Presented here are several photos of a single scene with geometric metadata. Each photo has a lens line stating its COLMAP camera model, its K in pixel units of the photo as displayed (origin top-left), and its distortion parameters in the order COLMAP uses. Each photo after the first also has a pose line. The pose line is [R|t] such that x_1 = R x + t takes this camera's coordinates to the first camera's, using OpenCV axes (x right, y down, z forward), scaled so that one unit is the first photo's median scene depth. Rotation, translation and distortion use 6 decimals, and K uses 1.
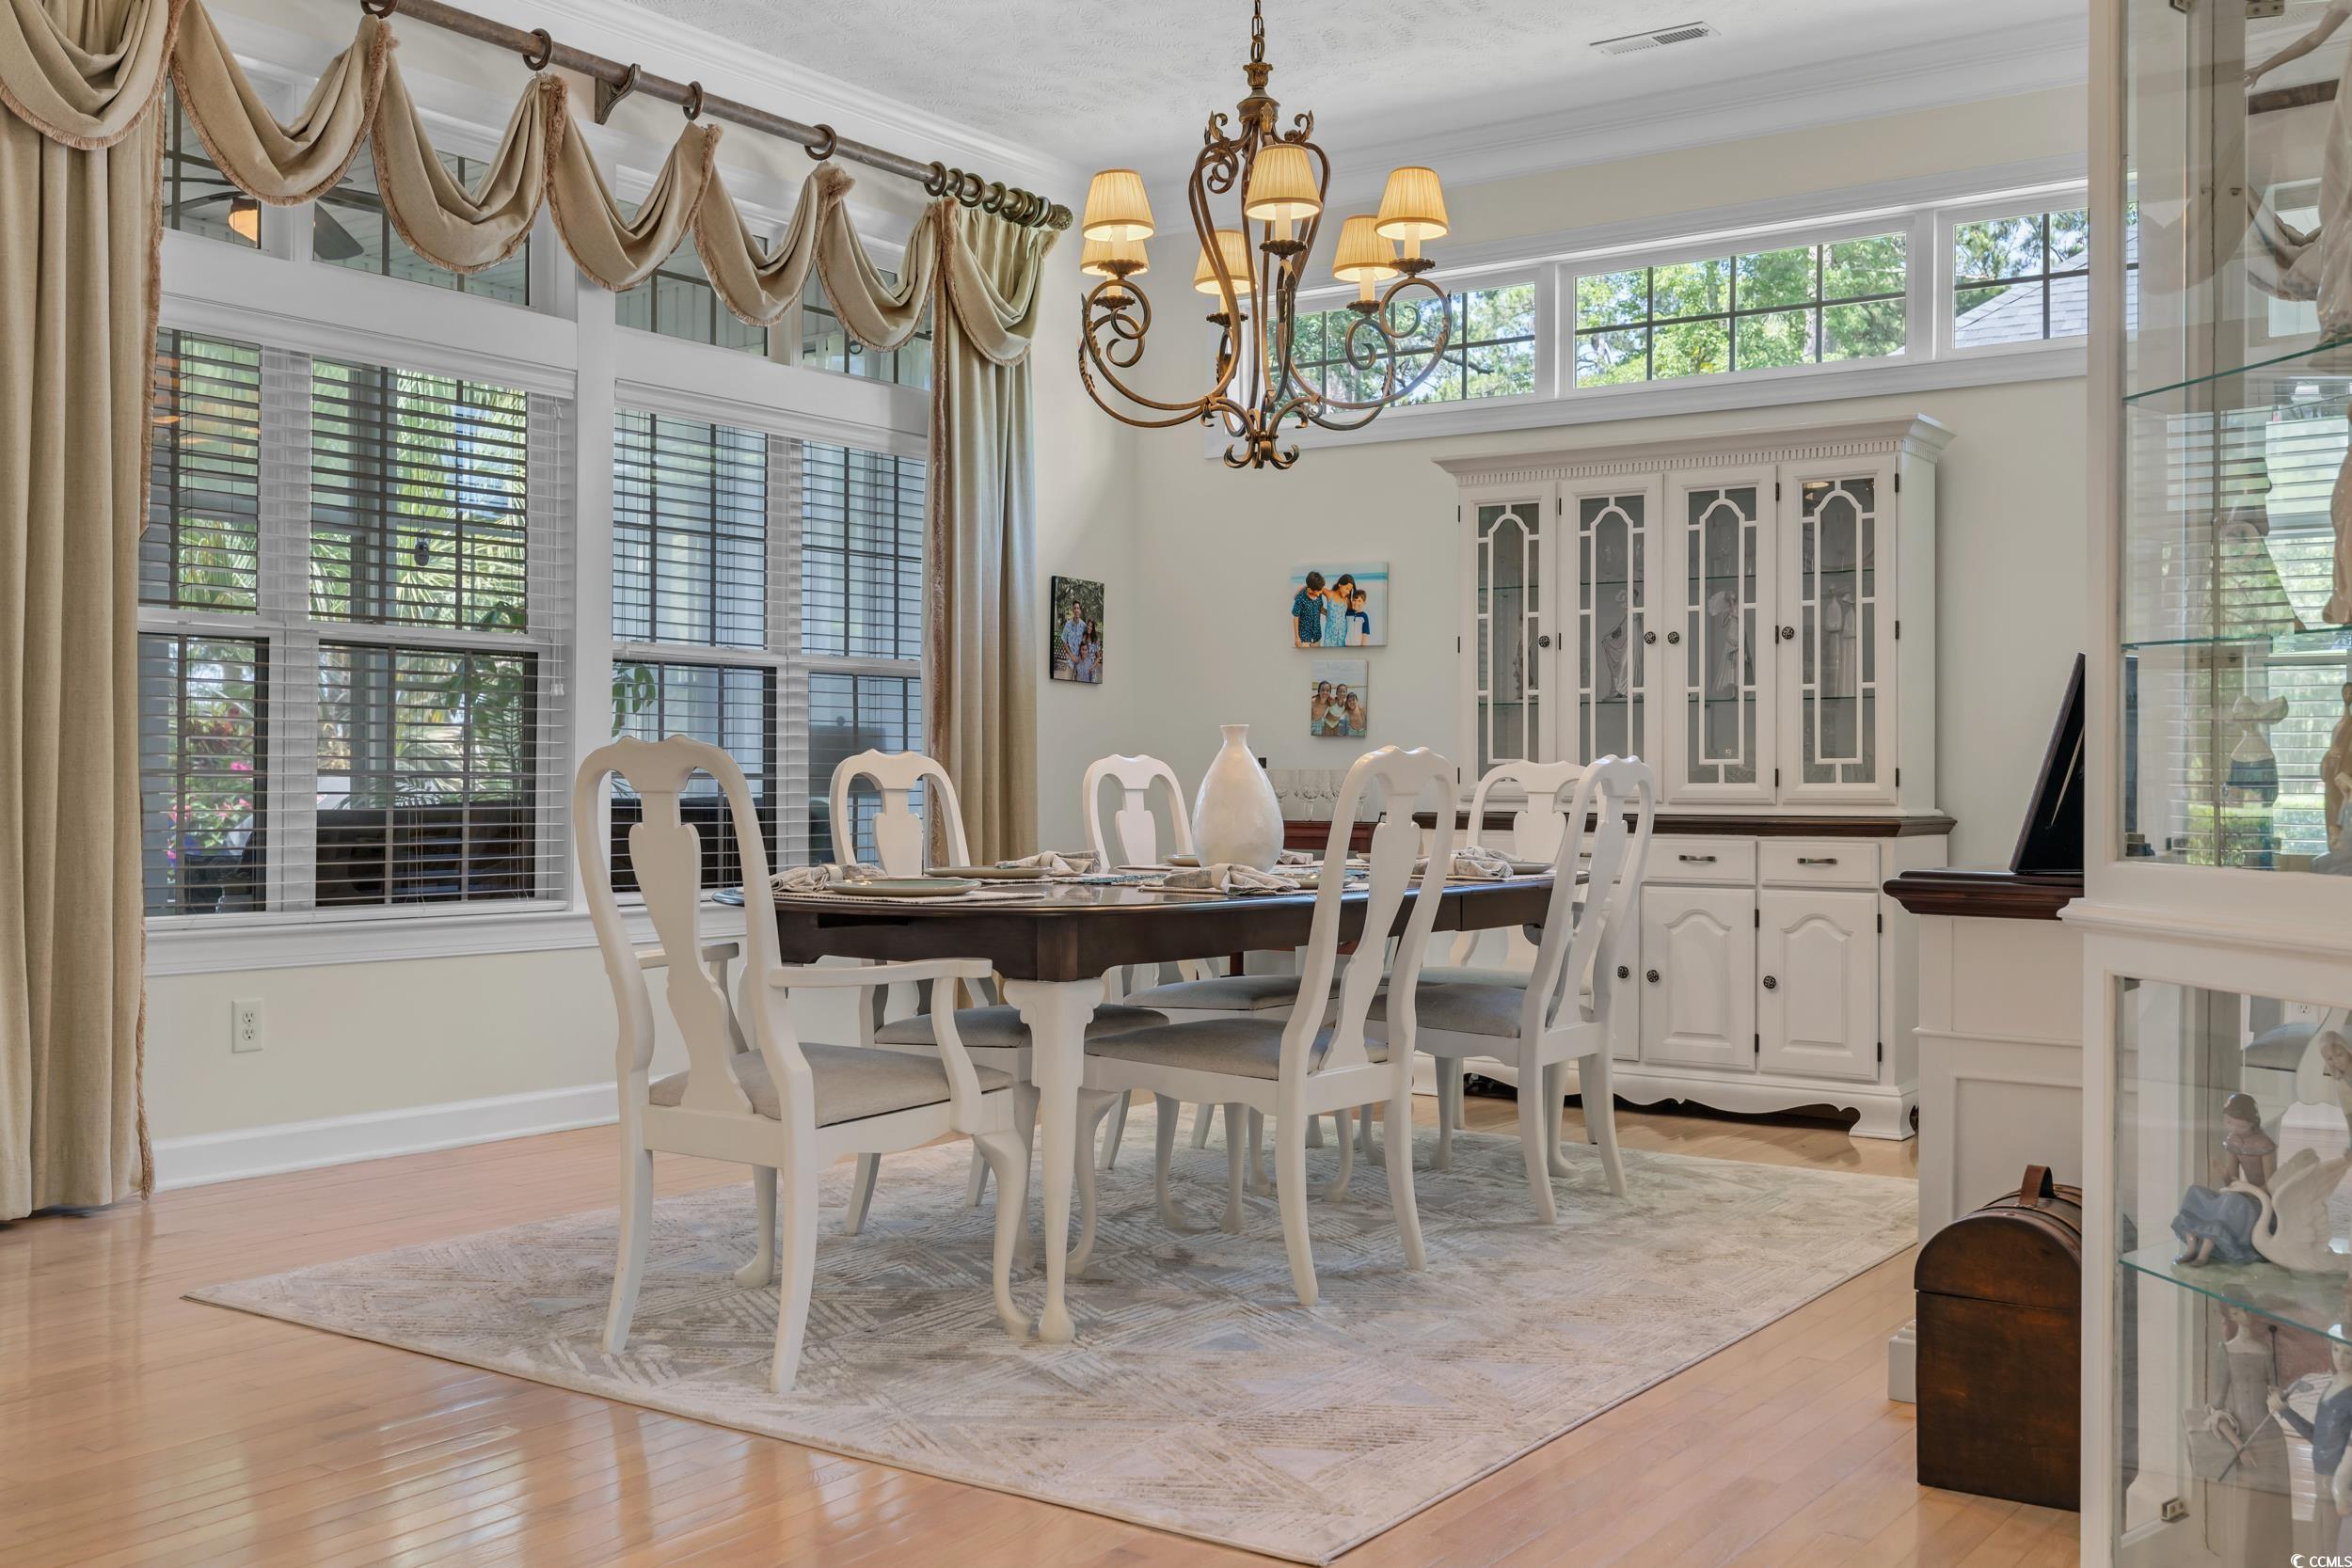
lens RADIAL K [[2229.4, 0, 1182.1], [0, 2229.4, 766.3], [0, 0, 1]] dist [0.000385, 0.000000]
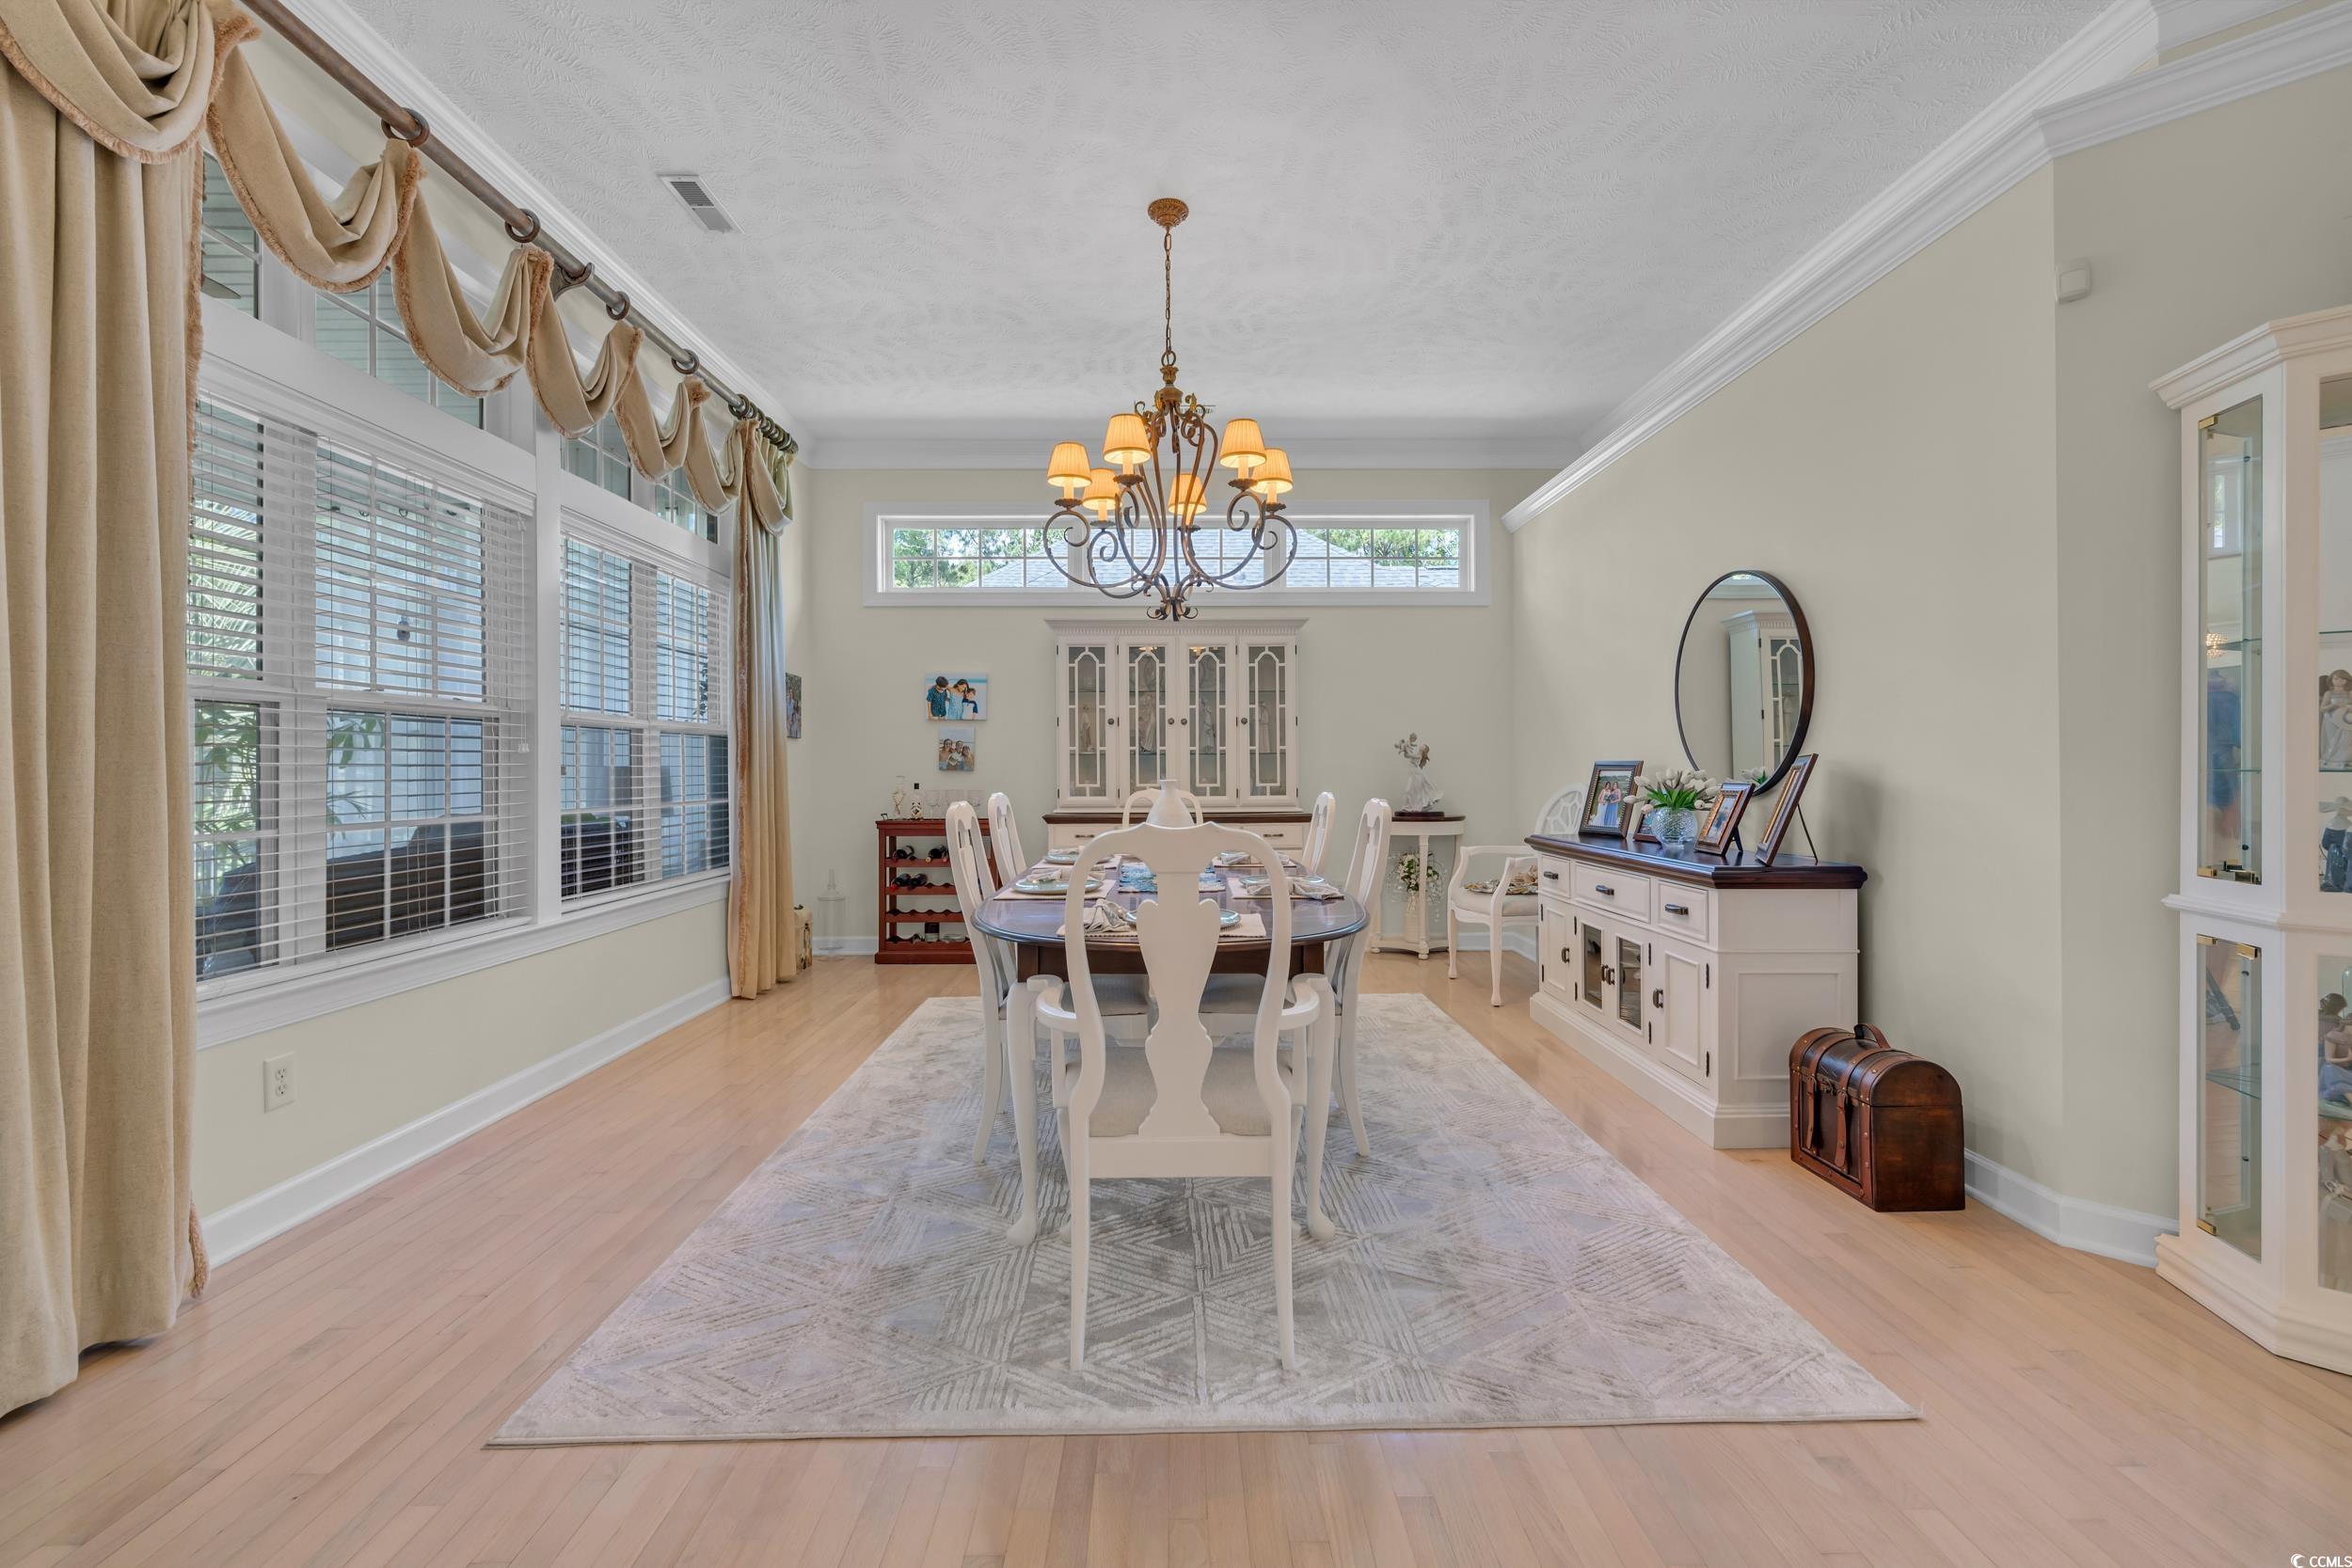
lens RADIAL K [[969.1, 0, 1183.2], [0, 969.1, 765.1], [0, 0, 1]] dist [-0.000707, 0.000427]
pose [[0.811061, -0.006099, 0.584929, -0.286791], [0.004632, 0.999981, 0.004004, -0.024369], [-0.584943, -0.000538, 0.811074, 0.332409]]
